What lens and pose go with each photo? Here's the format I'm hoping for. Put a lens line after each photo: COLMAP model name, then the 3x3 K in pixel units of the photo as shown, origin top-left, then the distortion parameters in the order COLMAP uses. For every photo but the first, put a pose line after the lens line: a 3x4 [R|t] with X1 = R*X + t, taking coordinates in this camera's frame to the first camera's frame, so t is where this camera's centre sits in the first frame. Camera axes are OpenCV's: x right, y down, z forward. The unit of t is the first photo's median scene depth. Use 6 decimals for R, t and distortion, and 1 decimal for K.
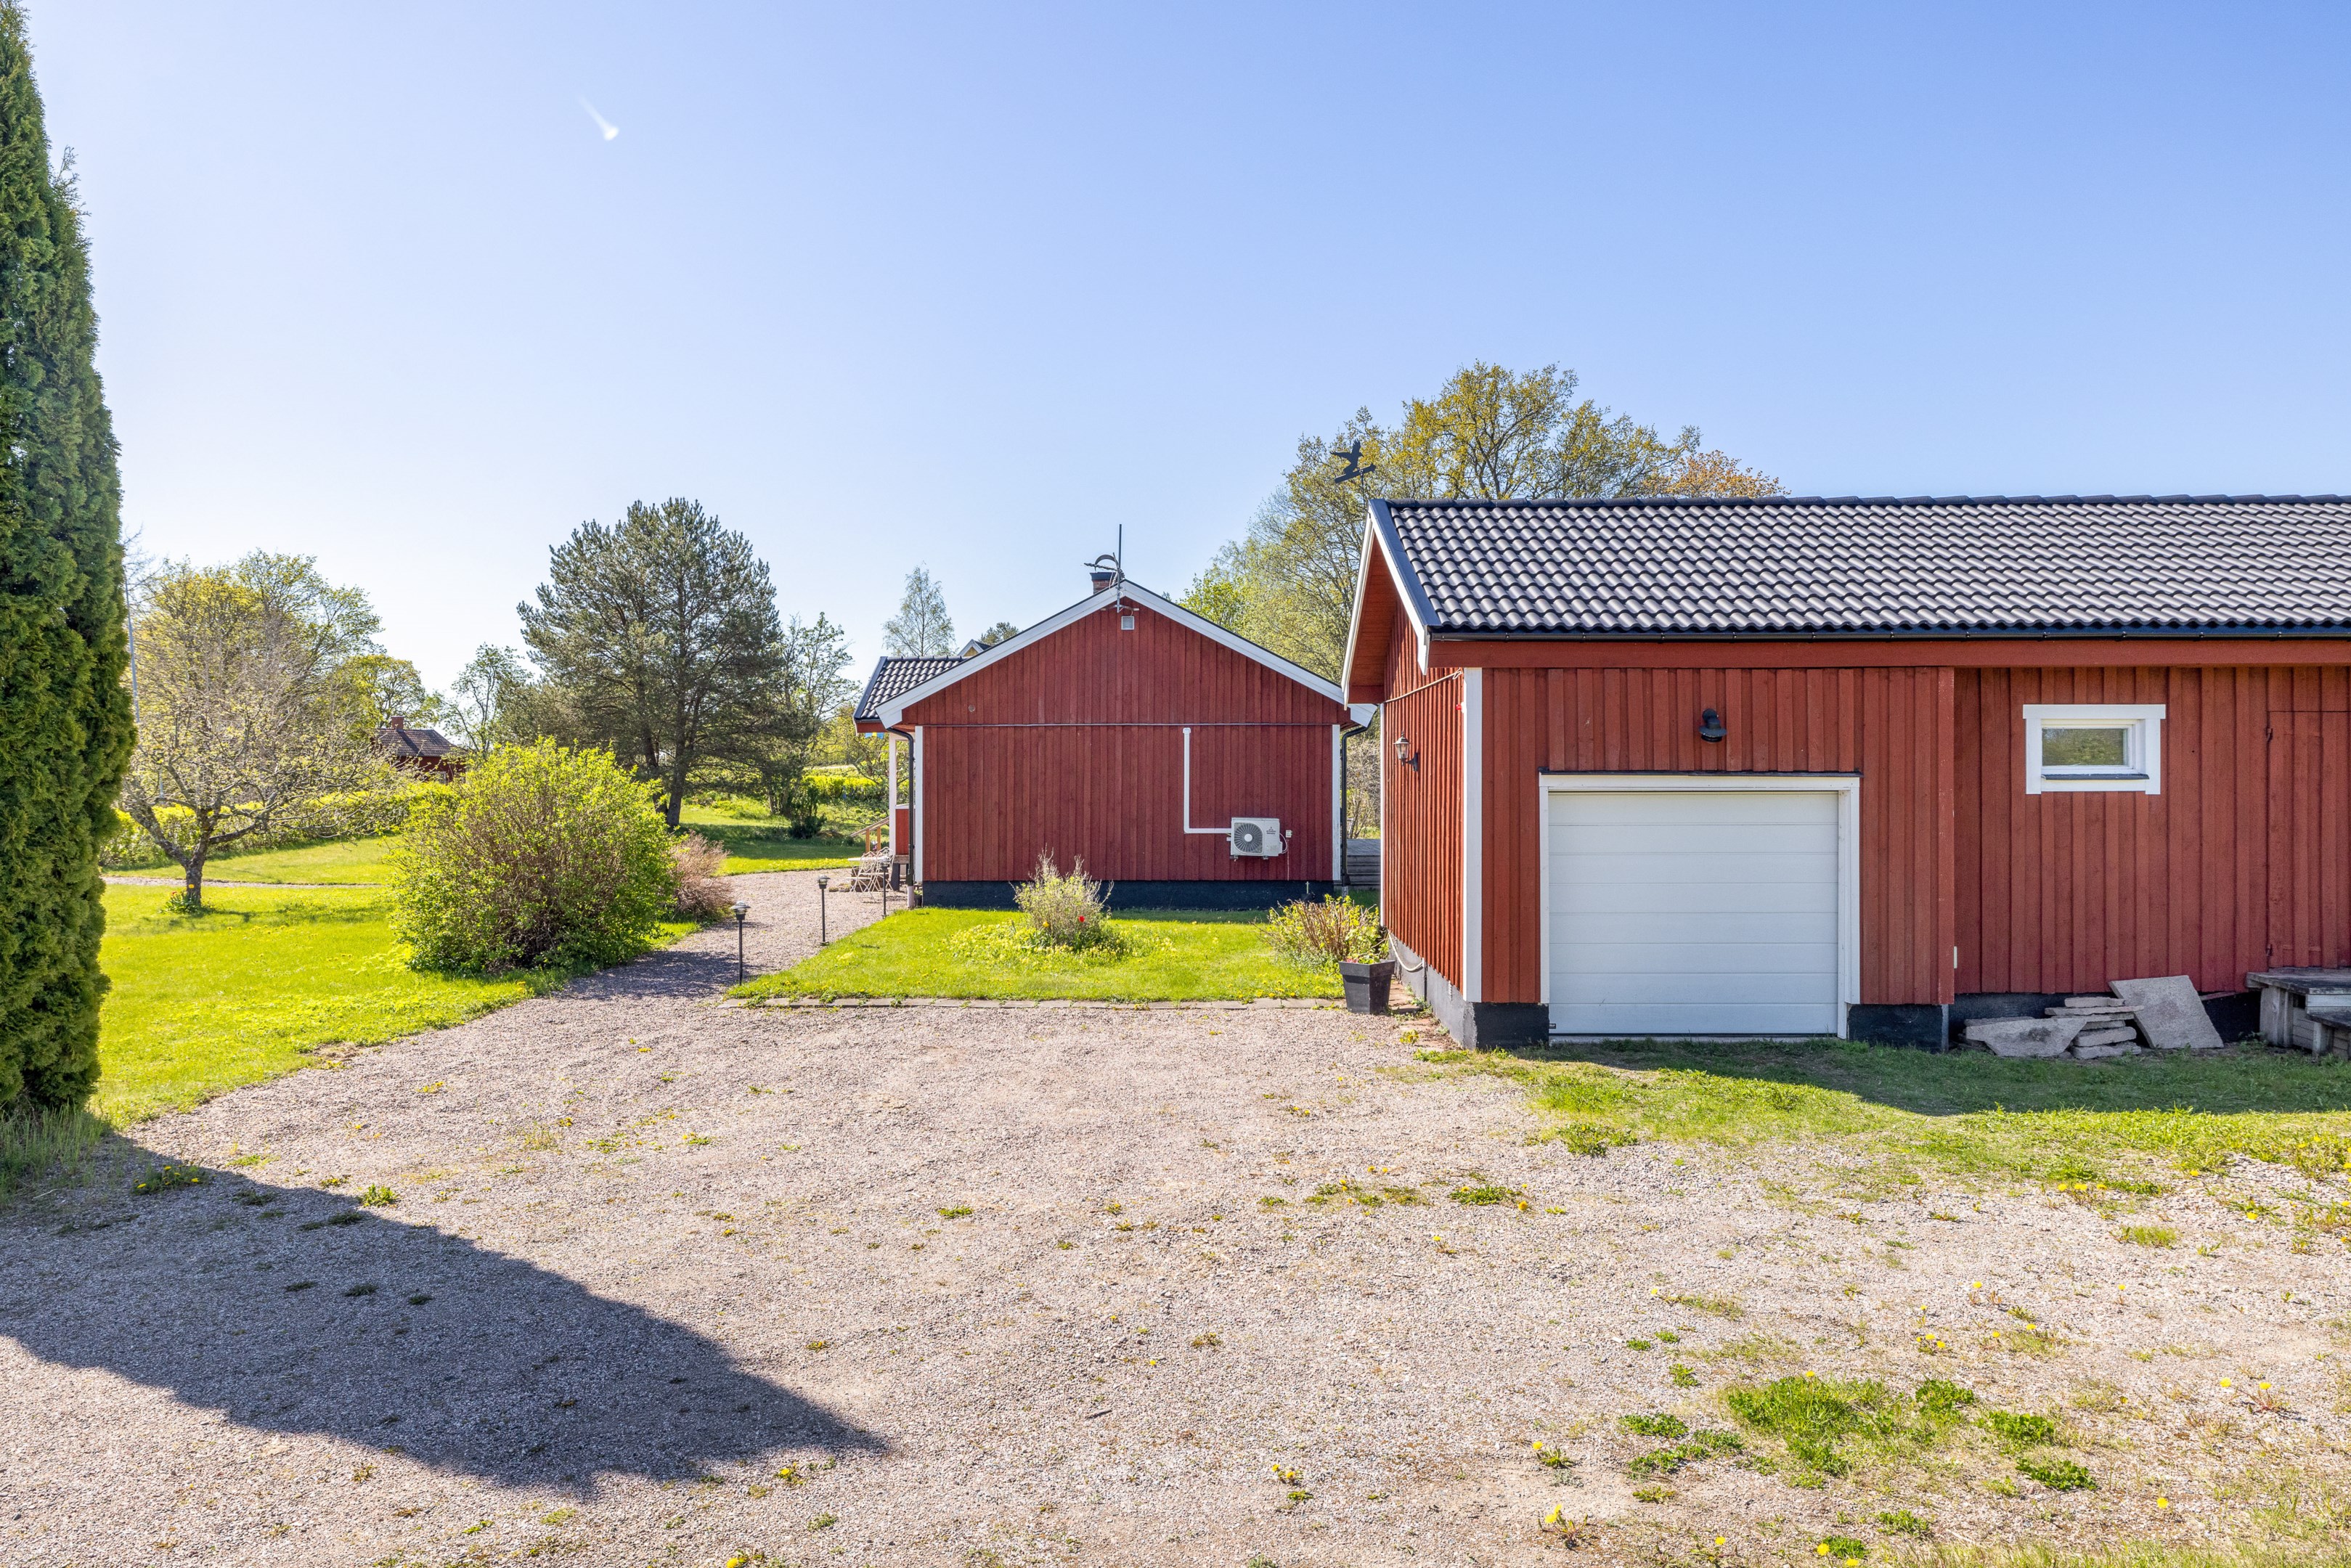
lens RADIAL K [[1434.5, 0, 1173.9], [0, 1434.5, 746.9], [0, 0, 1]] dist [-0.012205, 0.000332]
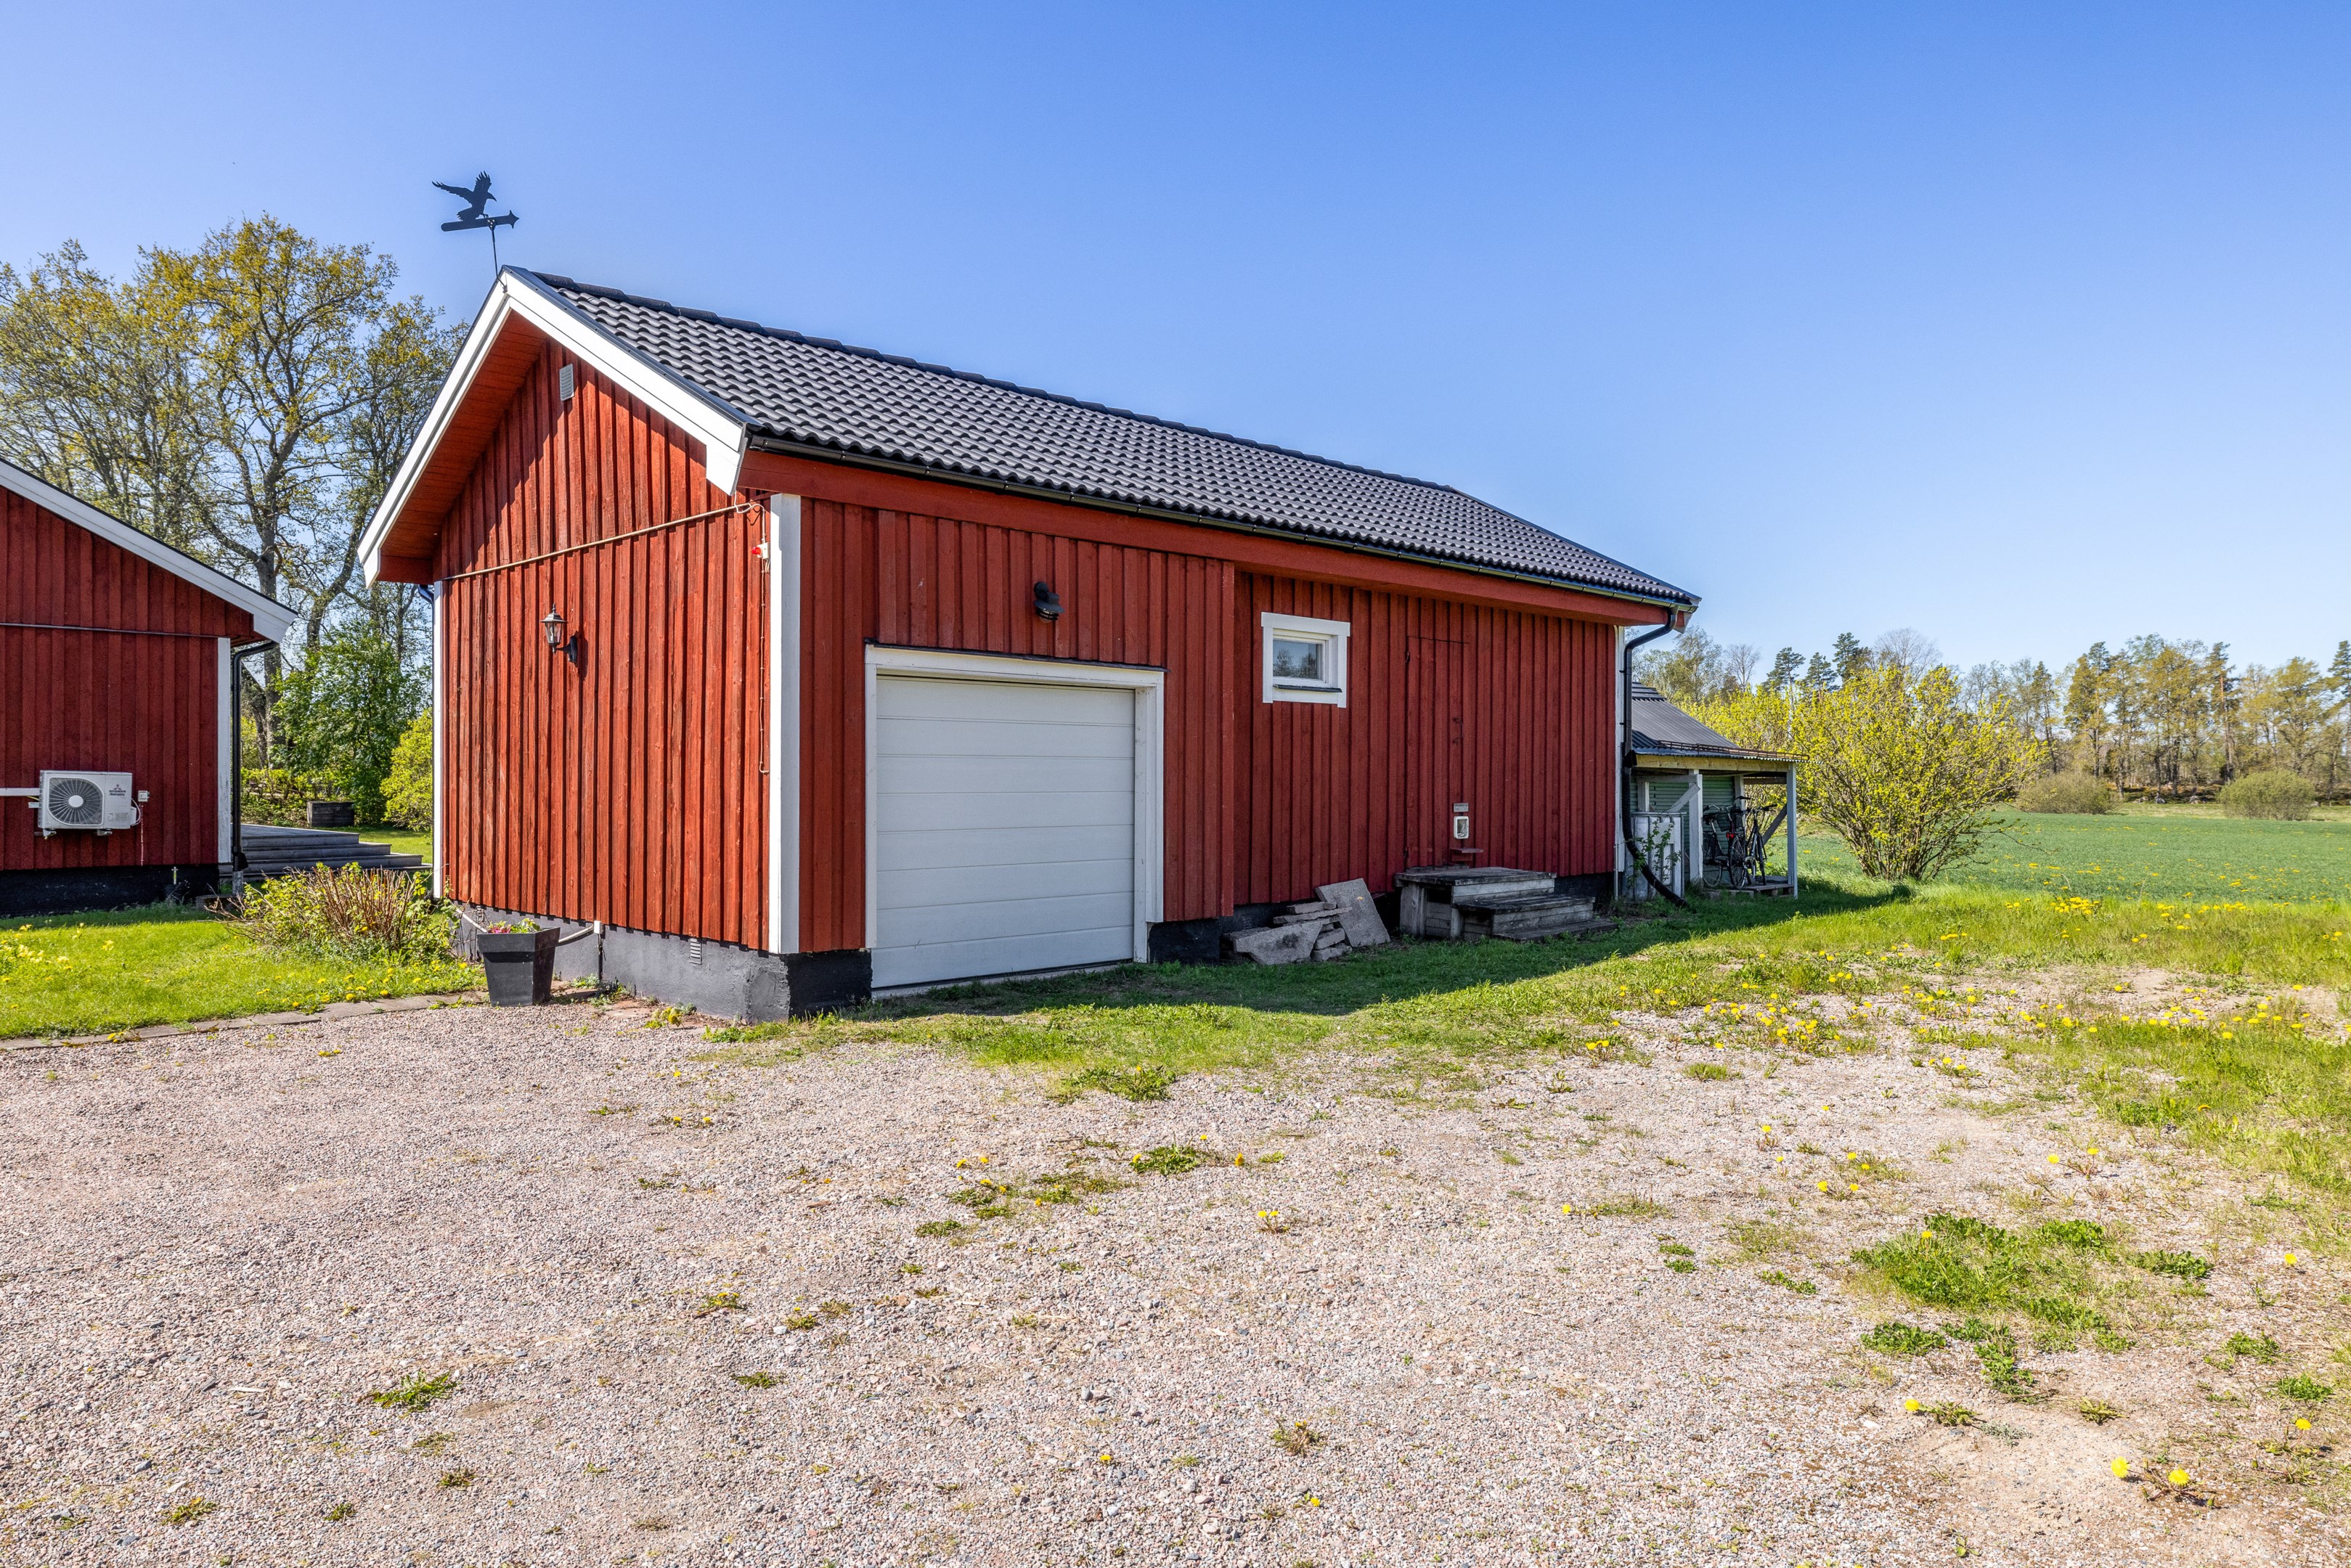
lens RADIAL K [[1540.6, 0, 1175.5], [0, 1540.6, 784.0], [0, 0, 1]] dist [-0.000416, -0.001660]
pose [[0.688292, -0.000002, 0.725434, -0.224161], [-0.014568, 0.999798, 0.013824, 0.077738], [-0.725288, -0.020083, 0.688153, 0.317970]]
